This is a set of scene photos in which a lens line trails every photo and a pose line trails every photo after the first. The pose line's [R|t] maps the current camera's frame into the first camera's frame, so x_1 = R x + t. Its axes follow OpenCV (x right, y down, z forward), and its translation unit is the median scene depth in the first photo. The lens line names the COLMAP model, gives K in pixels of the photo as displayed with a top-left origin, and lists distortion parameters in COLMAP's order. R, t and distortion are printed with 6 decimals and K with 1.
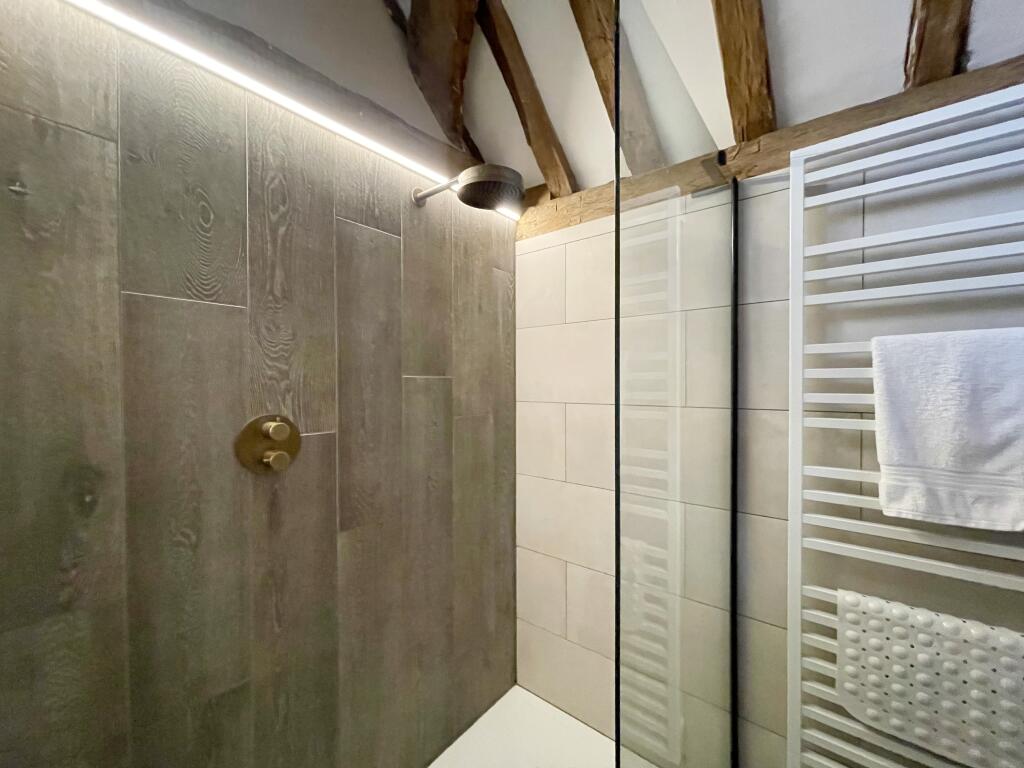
lens RADIAL K [[409.9, 0, 509.8], [0, 409.9, 385.7], [0, 0, 1]] dist [-0.001638, -0.000446]
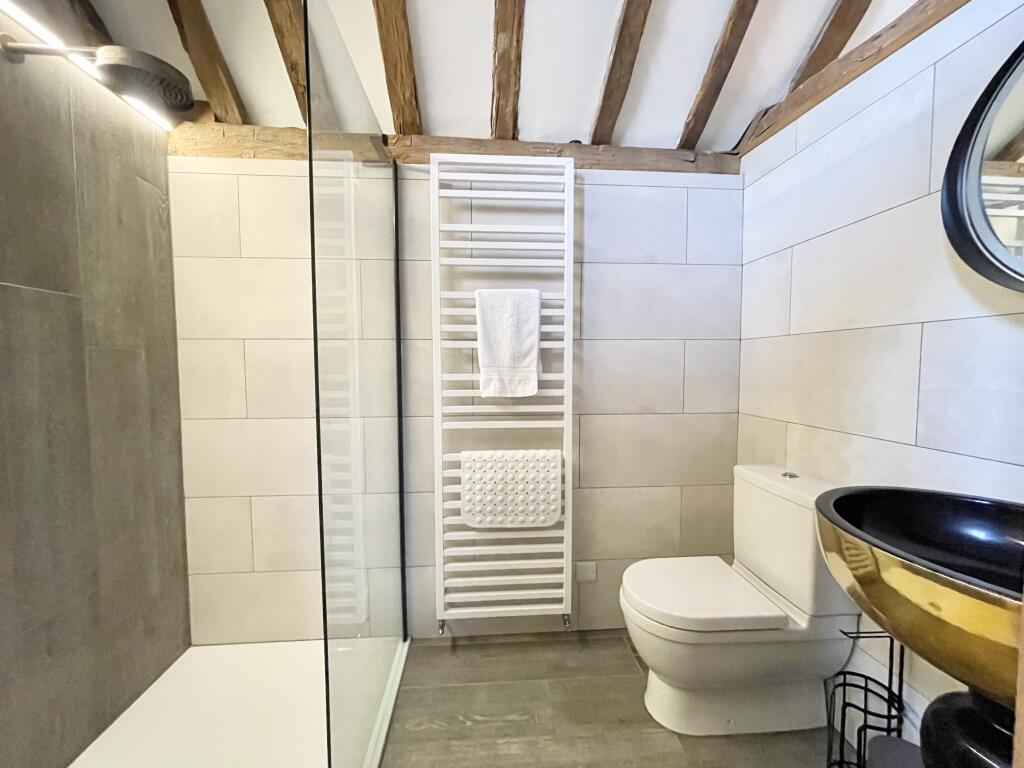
lens RADIAL K [[409.9, 0, 516.4], [0, 409.9, 385.5], [0, 0, 1]] dist [-0.001638, -0.000446]
pose [[0.725472, -0.038260, 0.687187, -0.084893], [0.007514, 0.998834, 0.047679, 0.136038], [-0.688211, -0.029426, 0.724914, -0.210719]]
